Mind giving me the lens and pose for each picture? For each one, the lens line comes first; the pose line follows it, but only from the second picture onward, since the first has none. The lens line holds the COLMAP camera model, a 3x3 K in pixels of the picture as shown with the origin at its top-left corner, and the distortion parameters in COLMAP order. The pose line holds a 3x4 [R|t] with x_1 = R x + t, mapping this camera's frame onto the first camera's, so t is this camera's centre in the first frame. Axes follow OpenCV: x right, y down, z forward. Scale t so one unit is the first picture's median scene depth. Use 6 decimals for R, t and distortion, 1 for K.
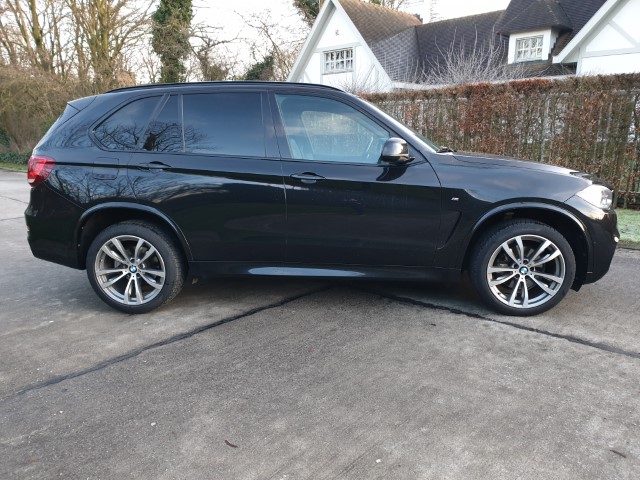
lens RADIAL K [[503.8, 0, 322.5], [0, 503.8, 242.5], [0, 0, 1]] dist [0.038063, -0.033358]
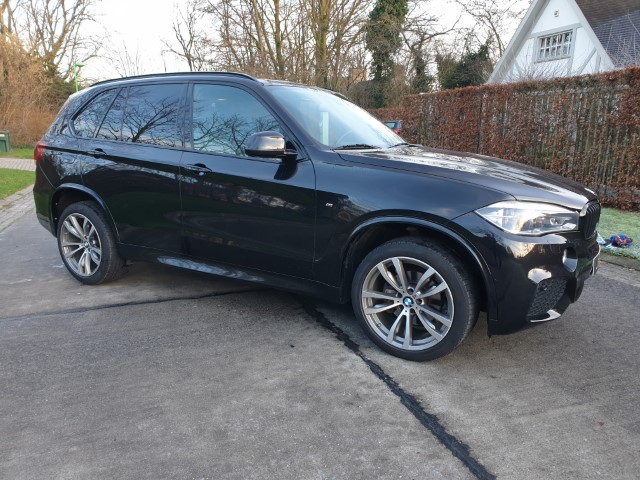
lens RADIAL K [[503.8, 0, 318.1], [0, 503.8, 237.9], [0, 0, 1]] dist [0.038063, -0.033358]
pose [[0.894475, 0.109494, -0.433503, 0.600671], [-0.108496, 0.993727, 0.027127, -0.049578], [0.433754, 0.022769, 0.900744, 0.229483]]
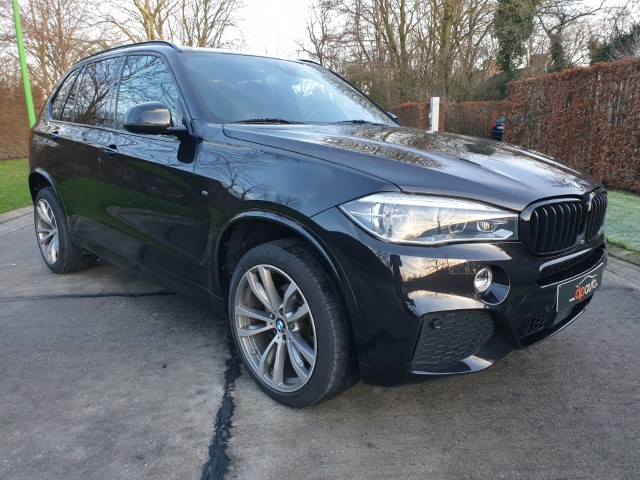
lens RADIAL K [[503.8, 0, 319.4], [0, 503.8, 237.4], [0, 0, 1]] dist [0.038063, -0.033358]
pose [[0.749712, 0.151836, -0.644110, 0.791715], [-0.145952, 0.987293, 0.062853, -0.088916], [0.645468, 0.046888, 0.762346, 0.577303]]
